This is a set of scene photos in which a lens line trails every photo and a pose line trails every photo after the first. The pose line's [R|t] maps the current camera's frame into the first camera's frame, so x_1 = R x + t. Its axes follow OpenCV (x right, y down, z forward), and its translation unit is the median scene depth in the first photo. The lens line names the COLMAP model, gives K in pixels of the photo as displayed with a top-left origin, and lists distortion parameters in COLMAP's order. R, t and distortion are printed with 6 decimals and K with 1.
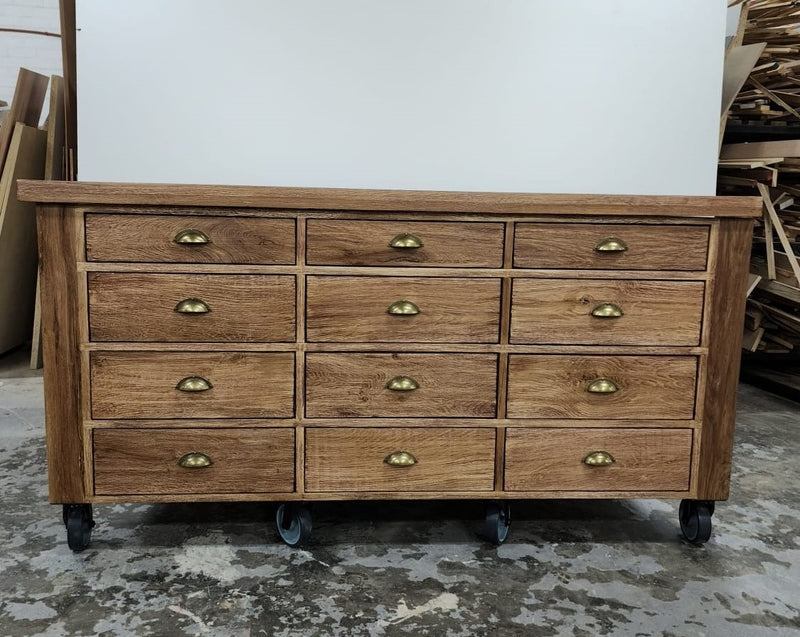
lens RADIAL K [[733.4, 0, 400.0], [0, 733.4, 318.5], [0, 0, 1]] dist [0.078332, -0.021267]
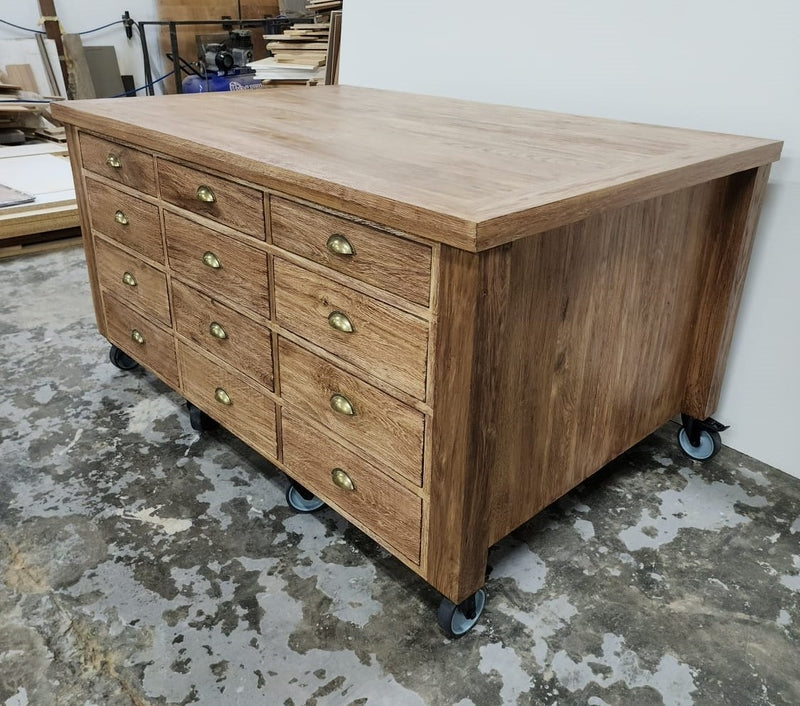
lens RADIAL K [[724.3, 0, 399.8], [0, 724.3, 331.7], [0, 0, 1]] dist [0.079521, -0.017869]
pose [[0.628440, 0.307876, -0.714336, 0.907754], [-0.127773, 0.946721, 0.295625, -0.247181], [0.767292, -0.094510, 0.634295, 0.546091]]
